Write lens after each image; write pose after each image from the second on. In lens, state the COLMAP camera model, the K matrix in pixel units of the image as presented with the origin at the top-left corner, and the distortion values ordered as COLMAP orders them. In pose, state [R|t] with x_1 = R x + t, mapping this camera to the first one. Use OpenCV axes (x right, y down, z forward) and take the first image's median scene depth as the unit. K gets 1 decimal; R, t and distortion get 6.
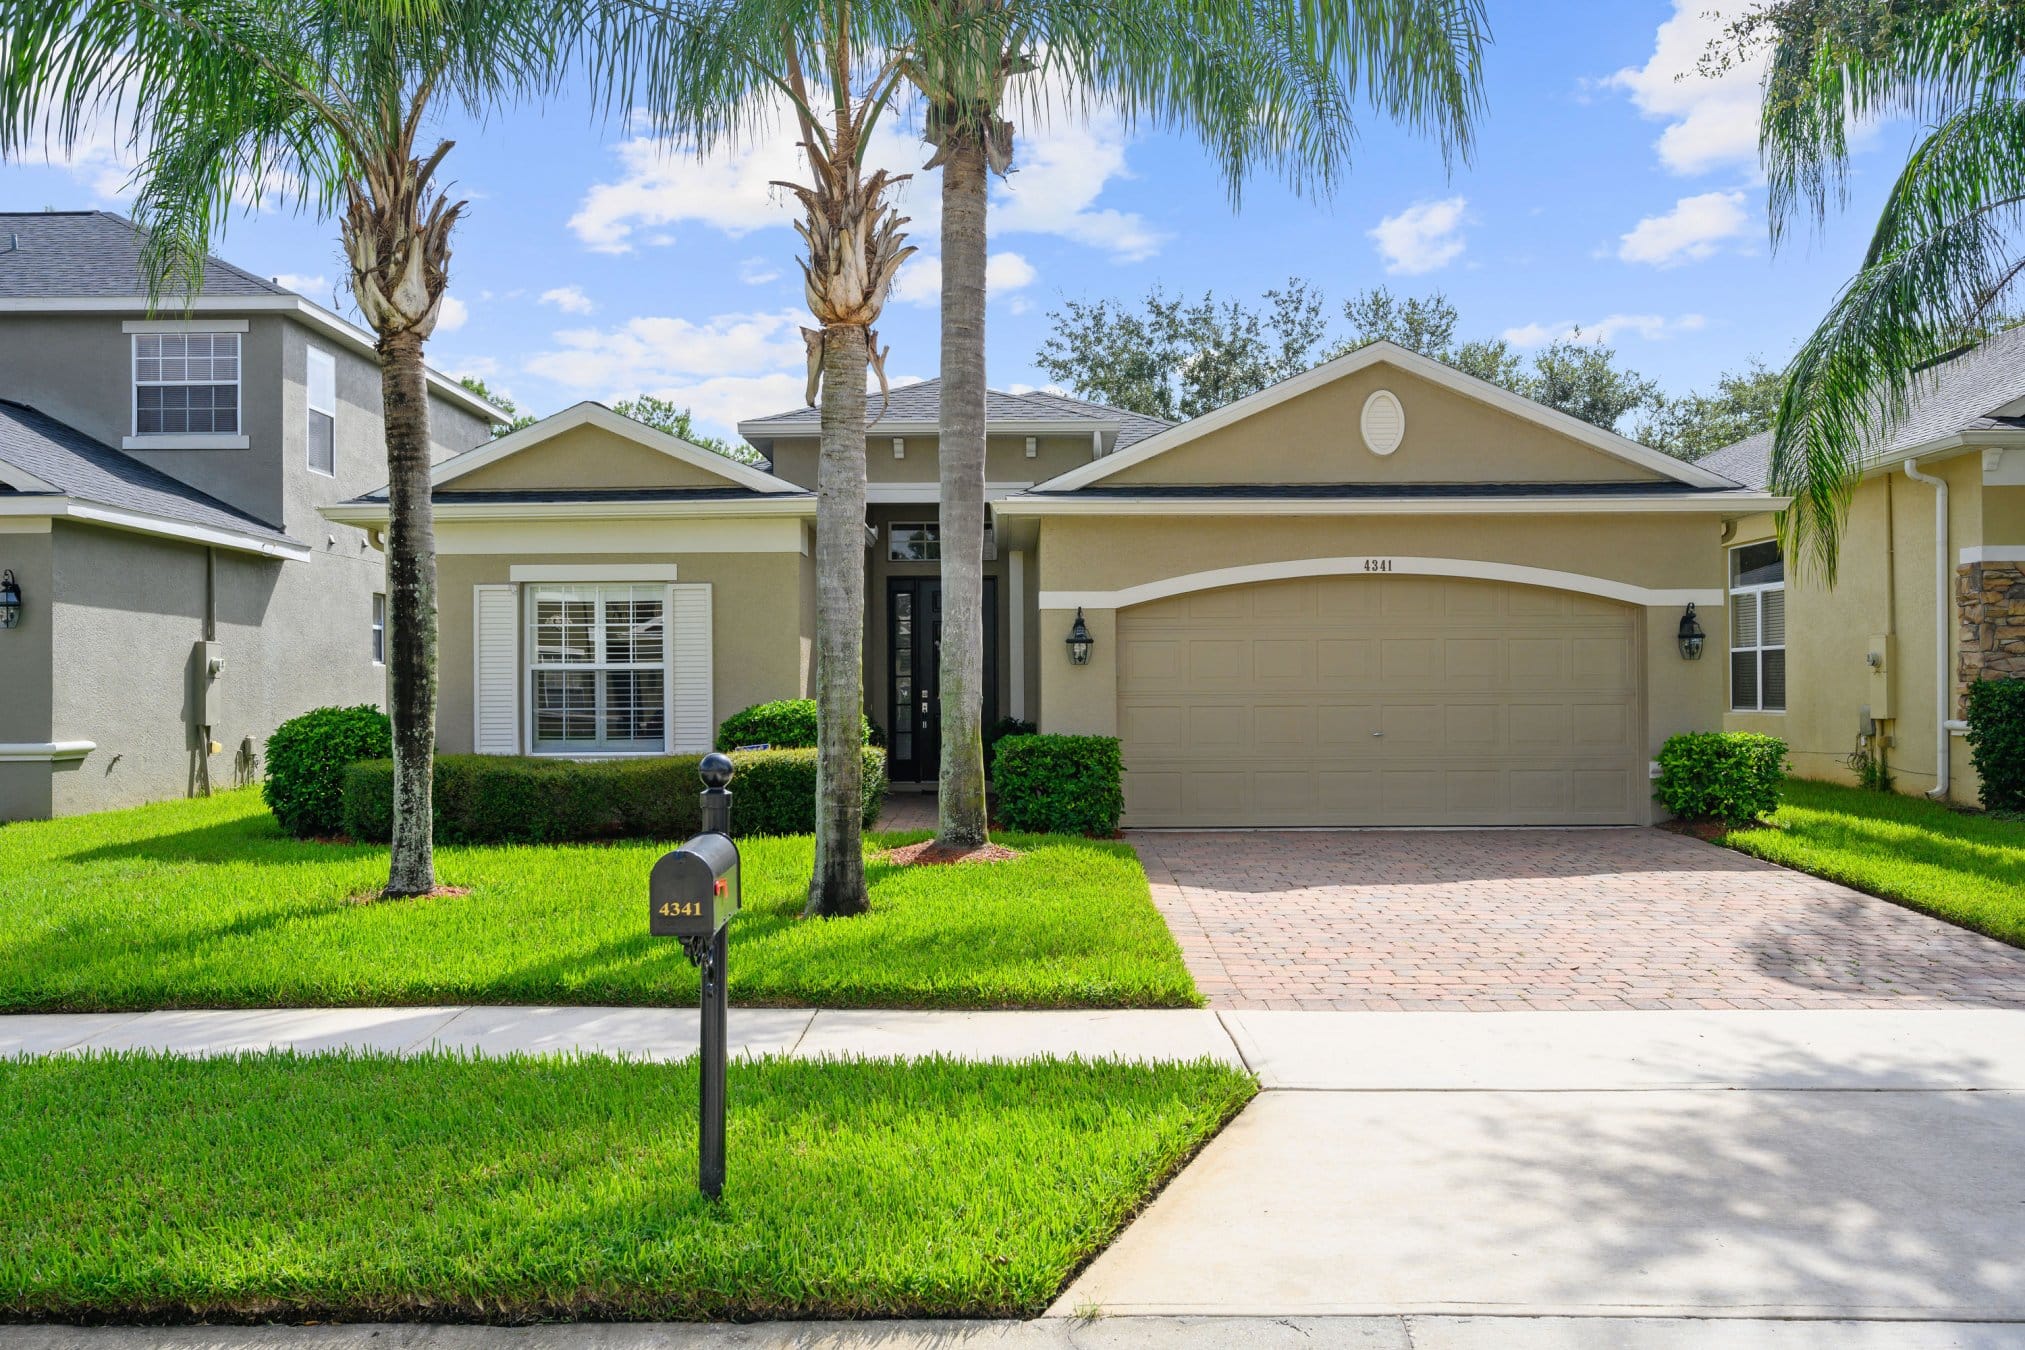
lens RADIAL K [[1745.3, 0, 1016.2], [0, 1745.3, 668.5], [0, 0, 1]] dist [-0.005949, -0.001707]
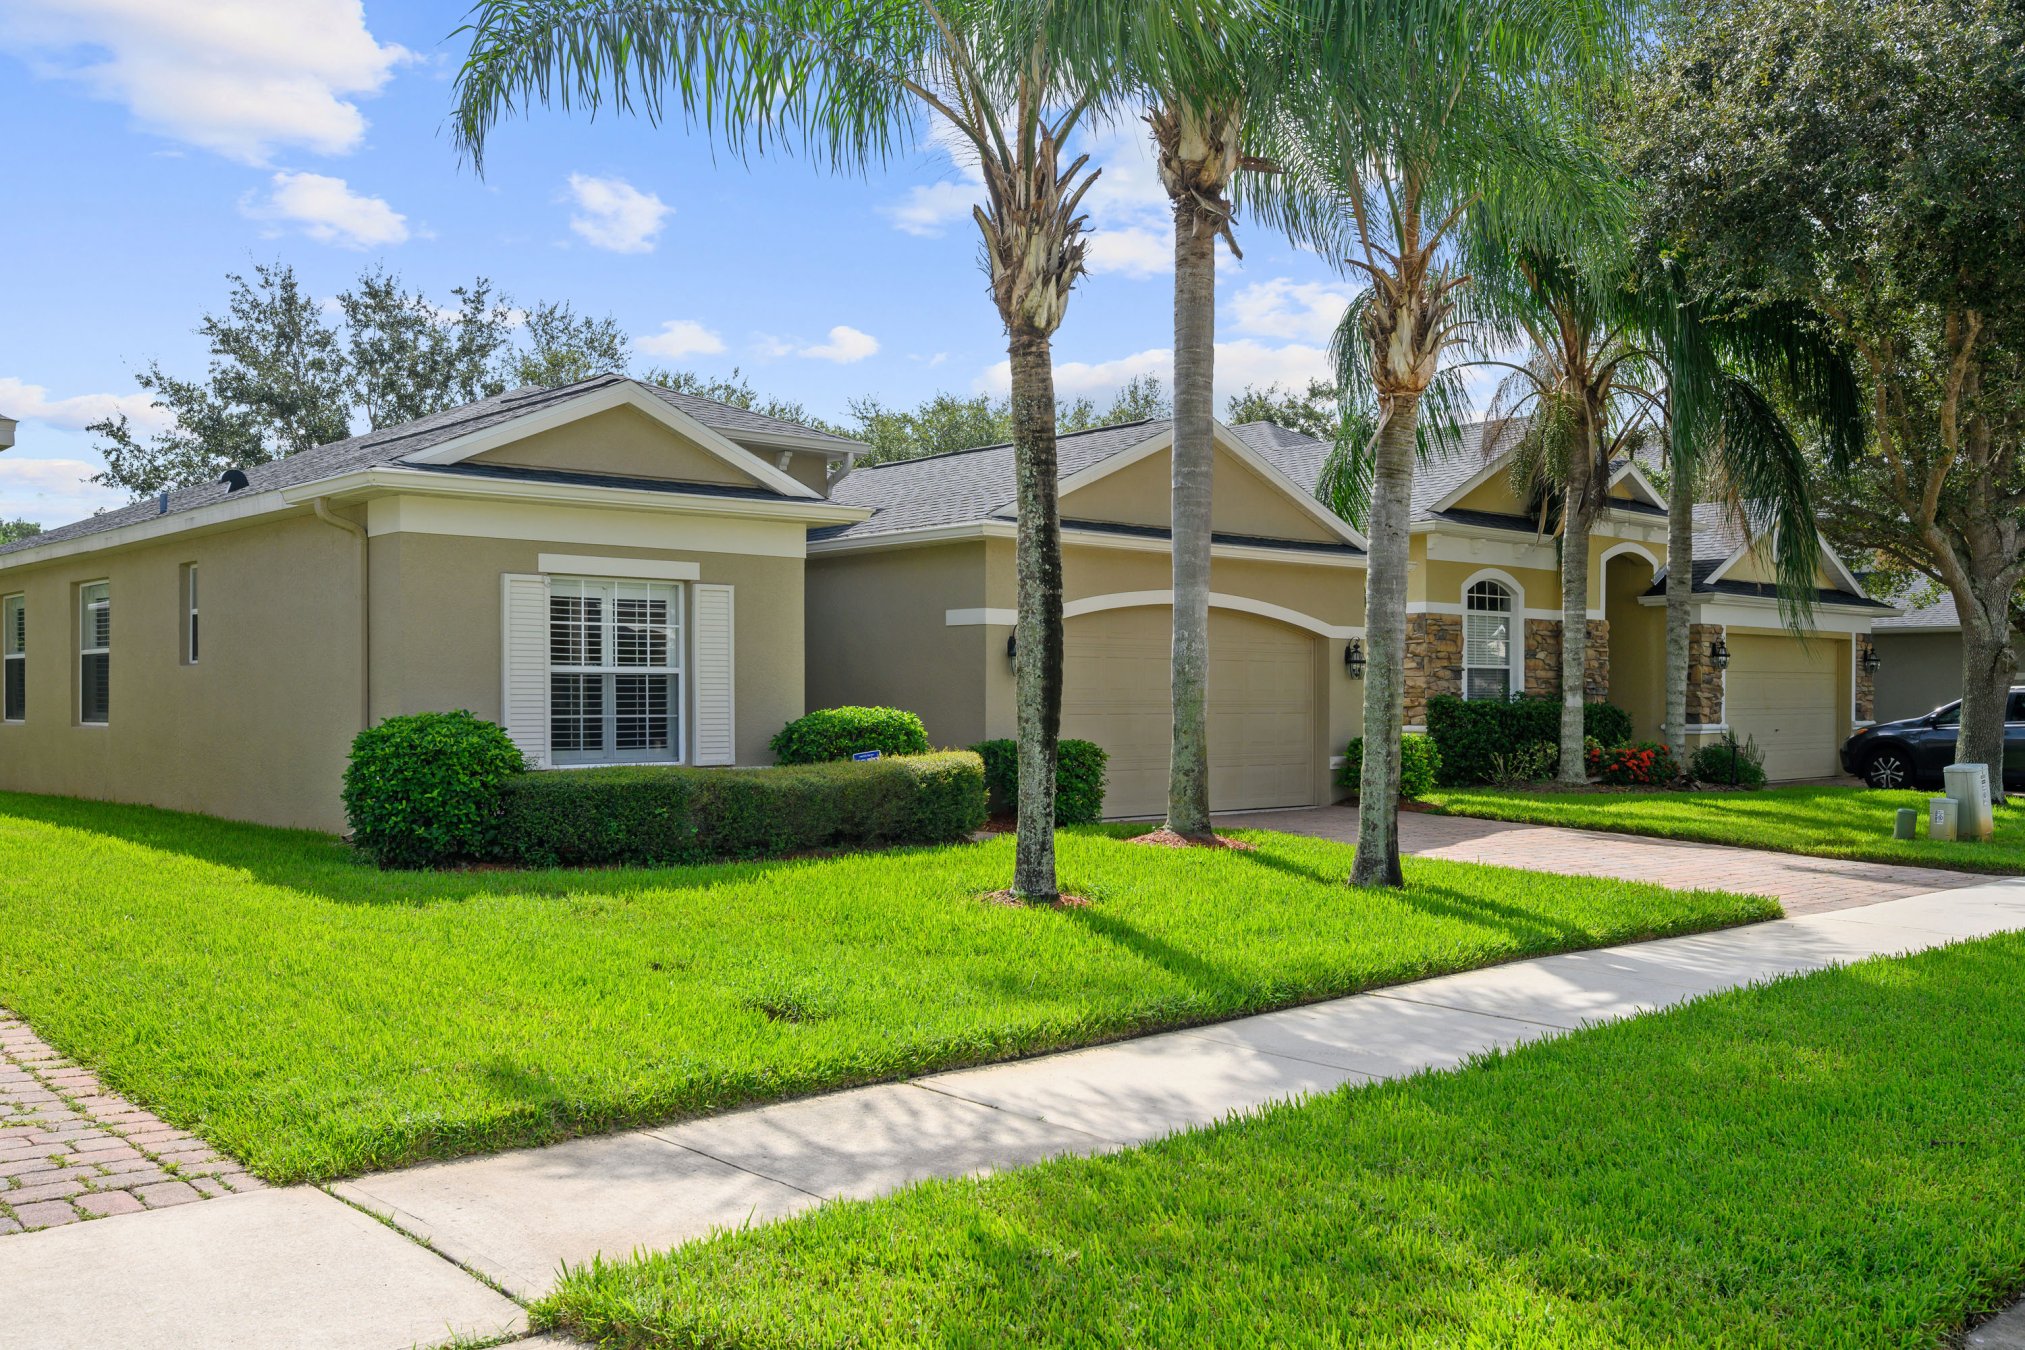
lens RADIAL K [[1745.3, 0, 1017.5], [0, 1745.3, 689.5], [0, 0, 1]] dist [-0.005949, -0.001707]
pose [[0.746041, 0.010664, 0.665814, -0.691054], [-0.013747, 0.999905, -0.000612, 0.006934], [-0.665758, -0.008696, 0.746117, 0.176965]]
